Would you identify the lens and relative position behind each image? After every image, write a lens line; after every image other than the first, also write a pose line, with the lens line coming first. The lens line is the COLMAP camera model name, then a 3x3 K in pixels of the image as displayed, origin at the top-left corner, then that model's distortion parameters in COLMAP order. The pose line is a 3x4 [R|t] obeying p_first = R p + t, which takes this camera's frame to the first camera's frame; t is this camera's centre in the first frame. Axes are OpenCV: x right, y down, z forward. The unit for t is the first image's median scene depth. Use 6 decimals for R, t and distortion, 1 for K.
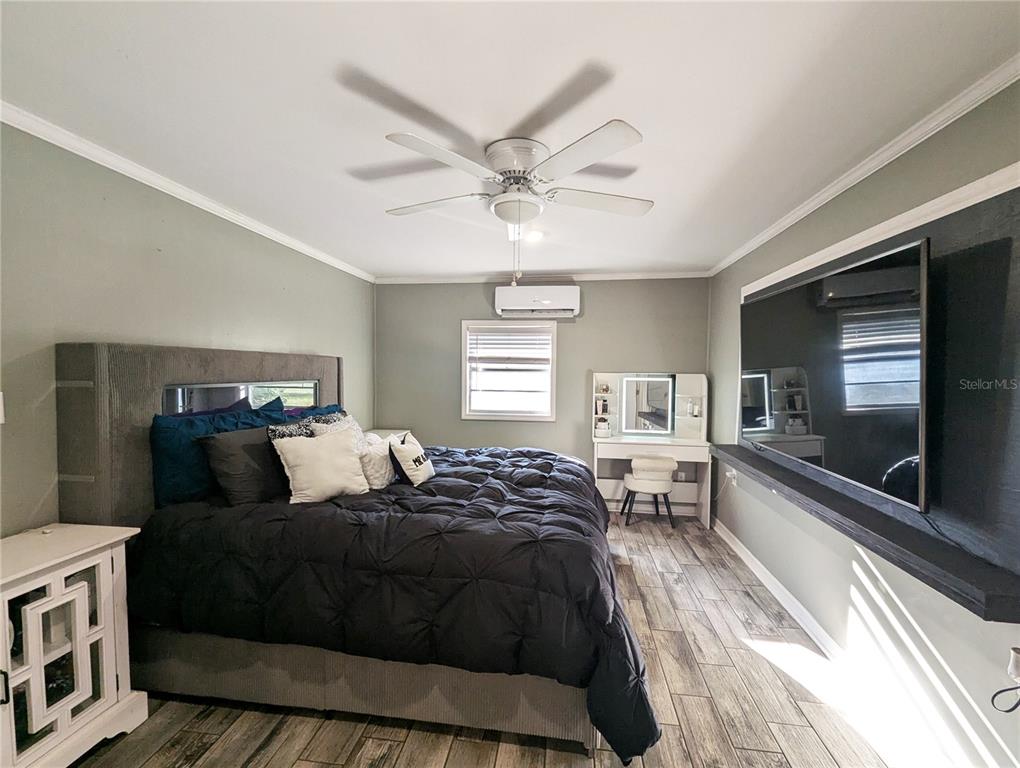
lens RADIAL K [[413.7, 0, 512.3], [0, 413.7, 379.2], [0, 0, 1]] dist [0.000330, -0.000235]
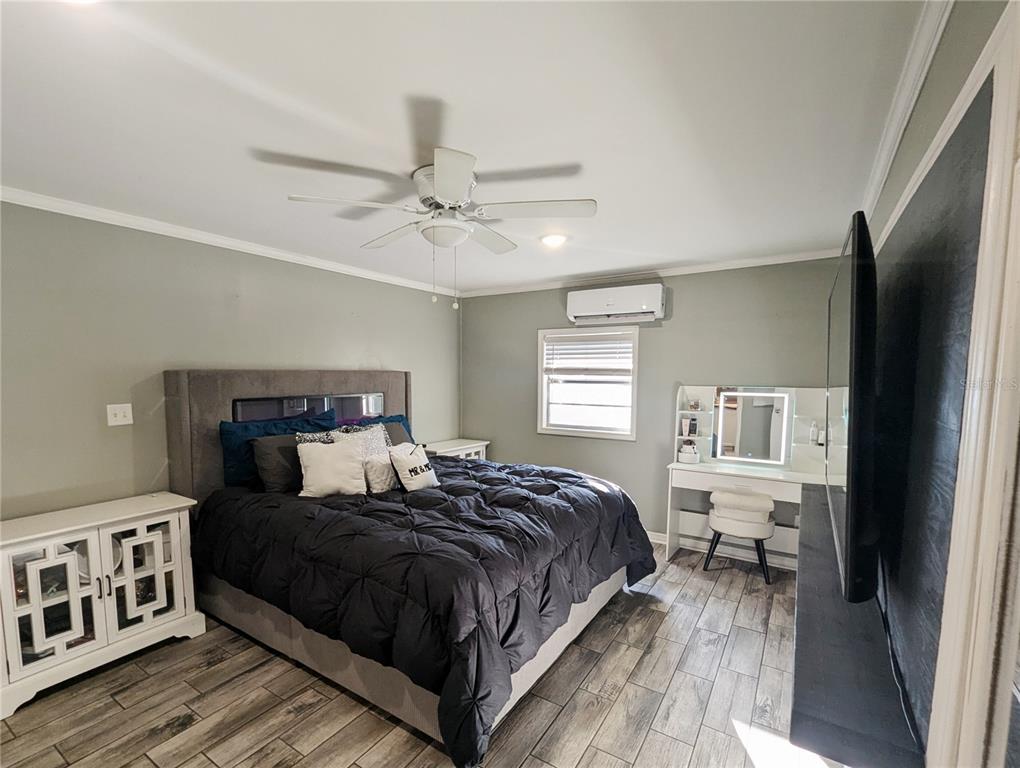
lens RADIAL K [[453.8, 0, 509.6], [0, 453.8, 404.2], [0, 0, 1]] dist [-0.001582, 0.000073]
pose [[0.907344, 0.022424, -0.419791, 0.438620], [-0.004560, 0.999043, 0.043509, -0.027407], [0.420365, -0.037563, 0.906577, 0.028814]]
